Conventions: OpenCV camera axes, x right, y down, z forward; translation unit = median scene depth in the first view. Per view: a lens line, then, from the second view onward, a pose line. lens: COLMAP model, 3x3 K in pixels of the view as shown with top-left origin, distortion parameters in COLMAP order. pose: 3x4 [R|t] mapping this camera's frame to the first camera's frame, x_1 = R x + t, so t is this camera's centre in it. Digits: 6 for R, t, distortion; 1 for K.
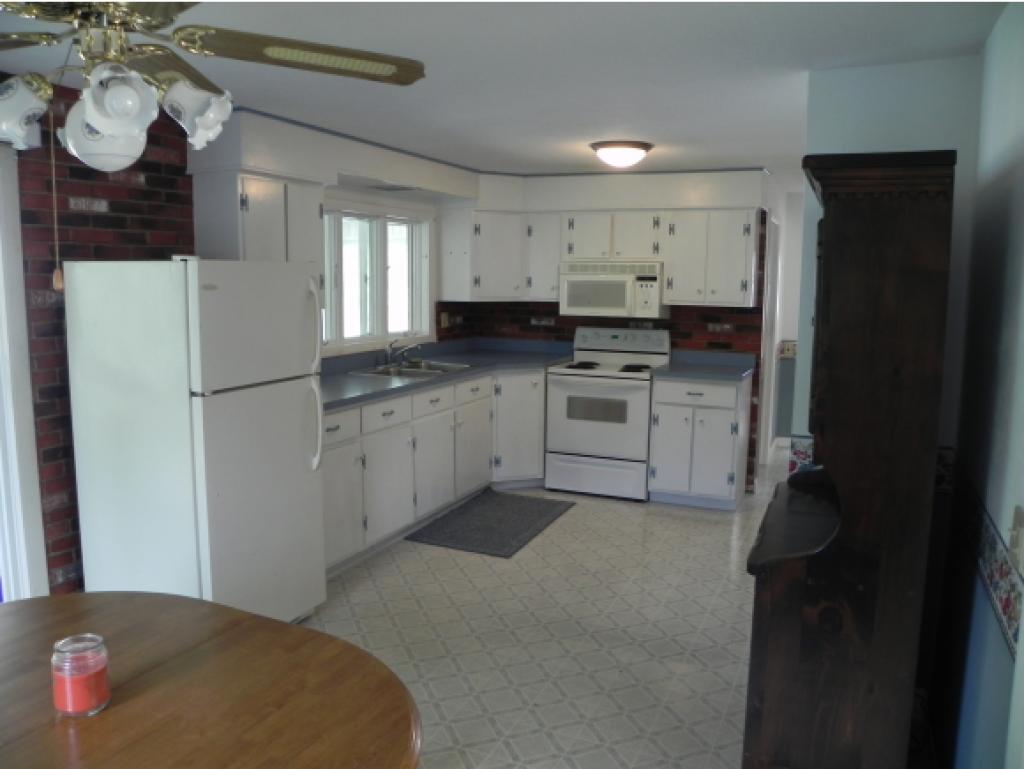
lens RADIAL K [[790.6, 0, 506.3], [0, 790.6, 384.8], [0, 0, 1]] dist [-0.153835, 0.094534]
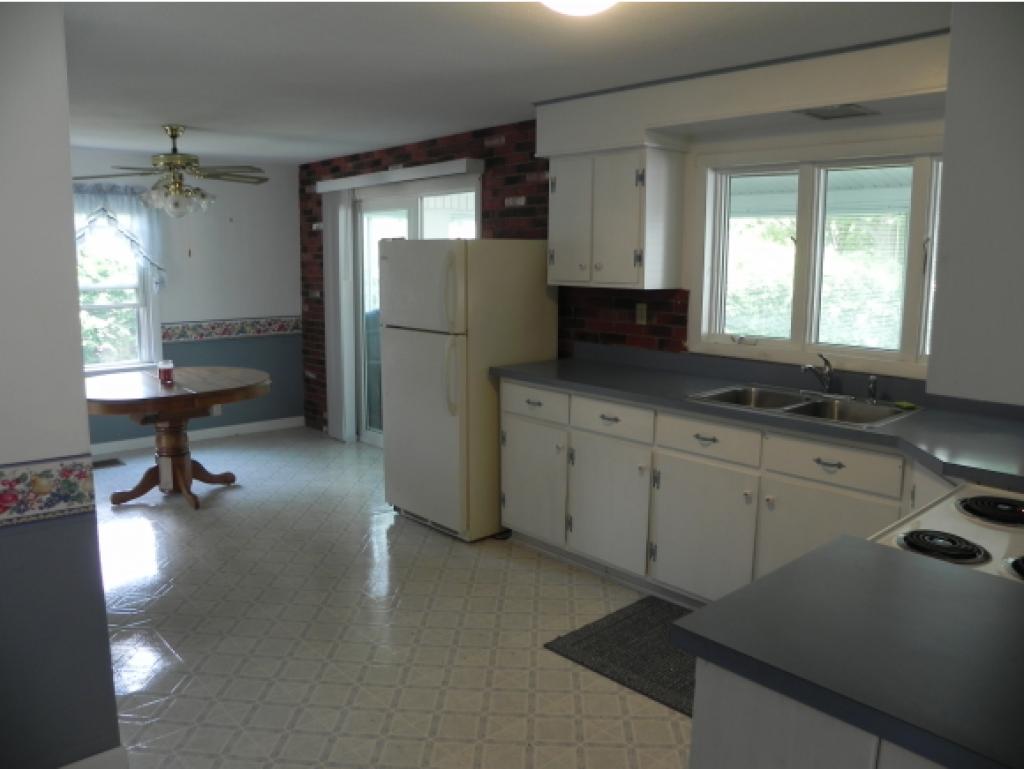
lens RADIAL K [[790.6, 0, 506.3], [0, 790.6, 384.8], [0, 0, 1]] dist [-0.153835, 0.094534]
pose [[-0.406133, 0.134980, -0.903790, 0.488852], [-0.133284, 0.969704, 0.204718, -0.117329], [0.904042, 0.203604, -0.375838, 0.932461]]
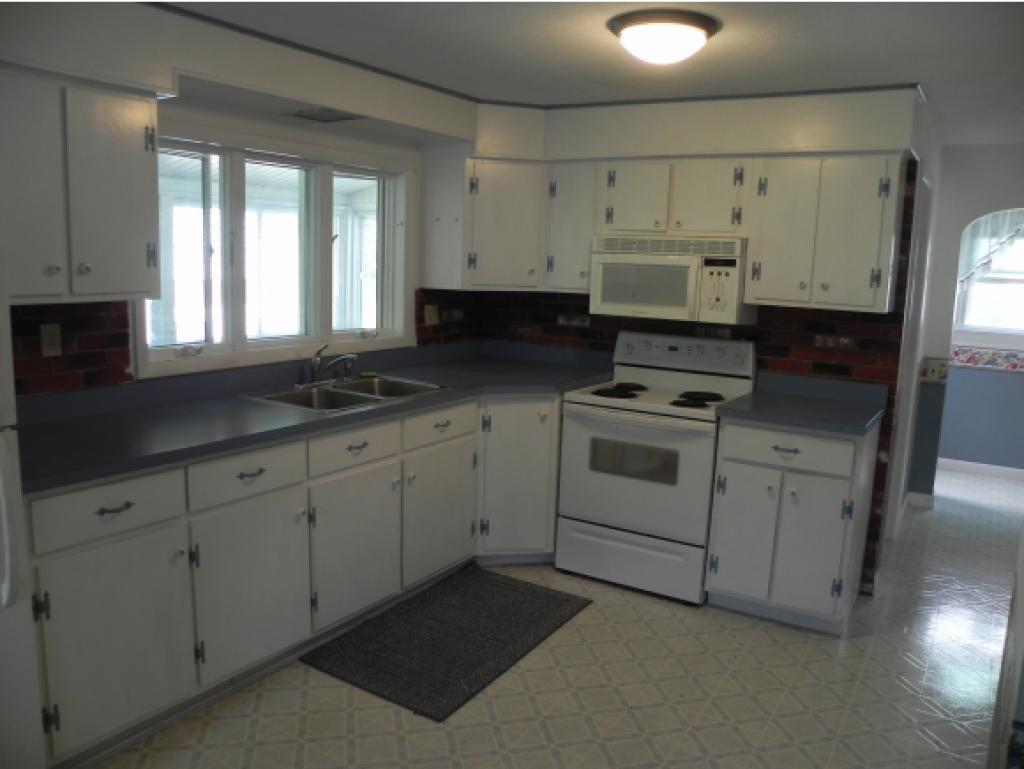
lens RADIAL K [[790.6, 0, 506.3], [0, 790.6, 384.8], [0, 0, 1]] dist [-0.153835, 0.094534]
pose [[0.989459, 0.043776, -0.138037, 0.096750], [-0.041063, 0.998905, 0.022441, -0.041753], [0.138868, -0.016536, 0.990173, 0.335889]]
